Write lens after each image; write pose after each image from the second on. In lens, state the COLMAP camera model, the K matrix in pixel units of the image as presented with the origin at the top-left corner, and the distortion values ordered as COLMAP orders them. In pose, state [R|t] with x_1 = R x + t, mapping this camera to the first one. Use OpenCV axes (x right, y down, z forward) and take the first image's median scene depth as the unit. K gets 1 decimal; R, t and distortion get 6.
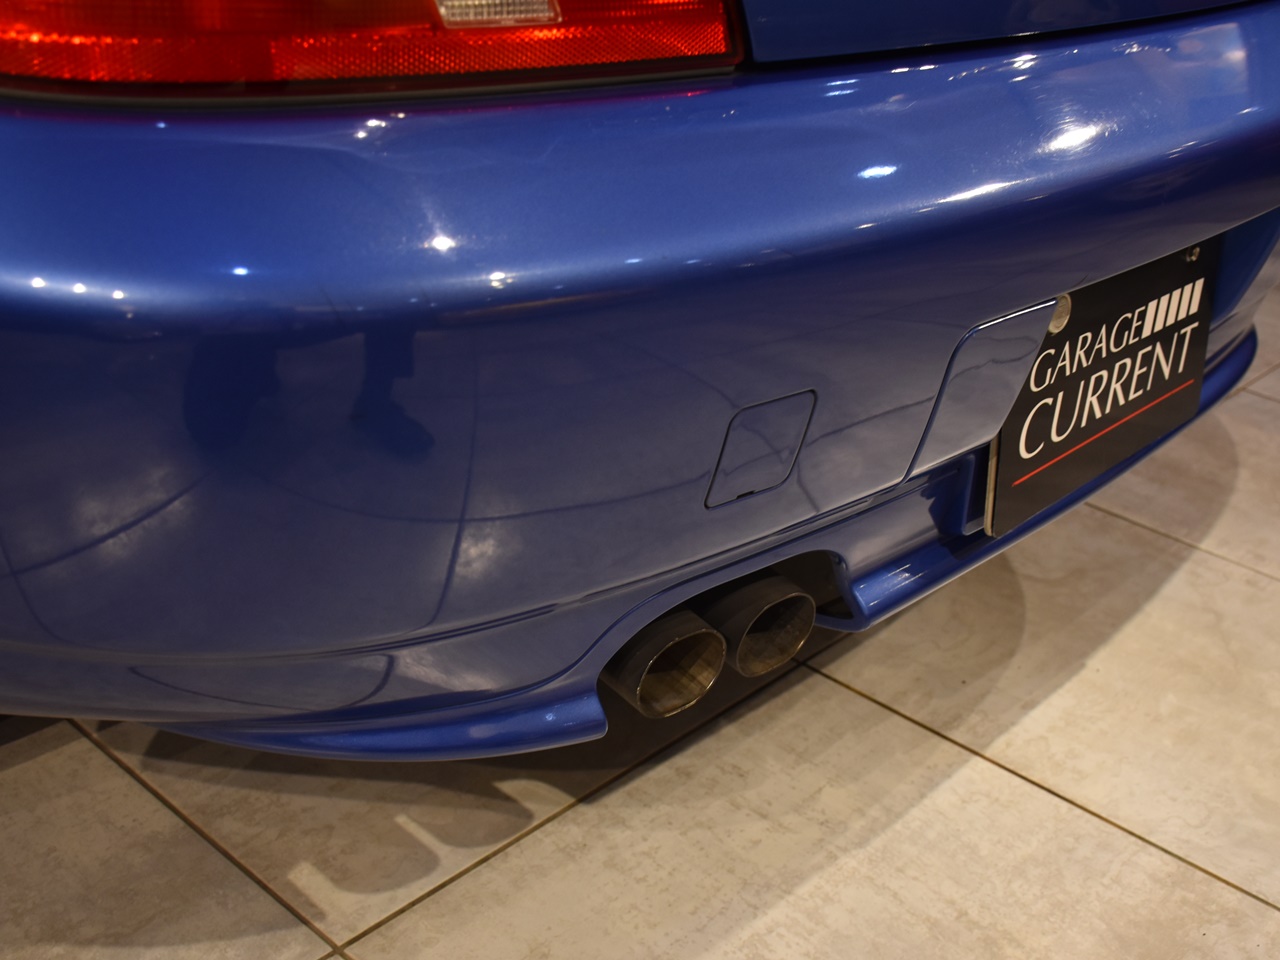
lens RADIAL K [[1541.3, 0, 644.9], [0, 1541.3, 547.5], [0, 0, 1]] dist [-0.029776, -0.018630]
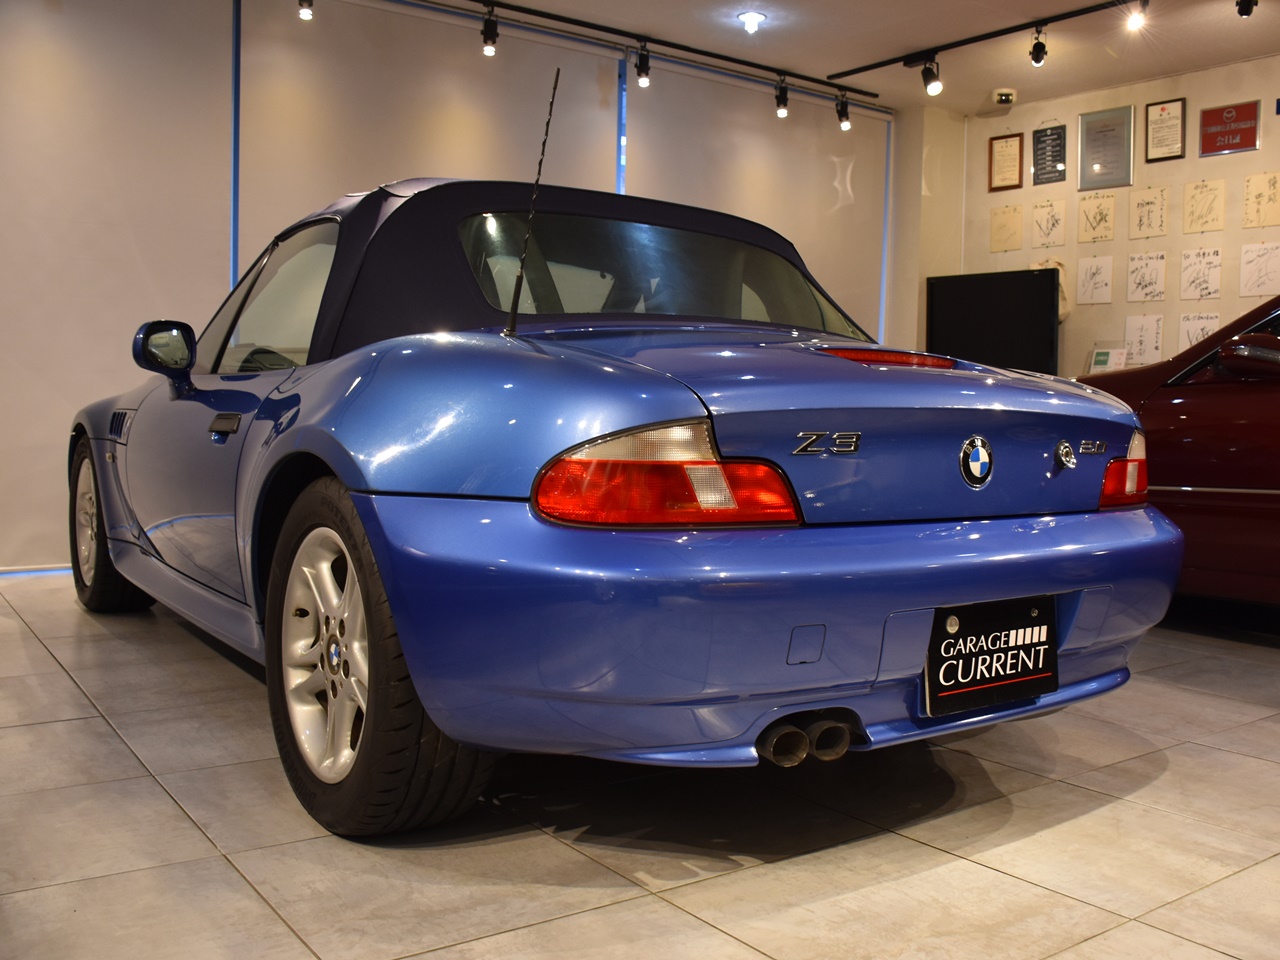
lens RADIAL K [[1354.2, 0, 640.0], [0, 1354.2, 480.0], [0, 0, 1]] dist [-0.169019, 0.224072]
pose [[0.974577, -0.046922, -0.219085, 0.232314], [-0.051494, 0.904742, -0.422836, 0.503531], [0.218056, 0.423368, 0.879324, -0.962876]]
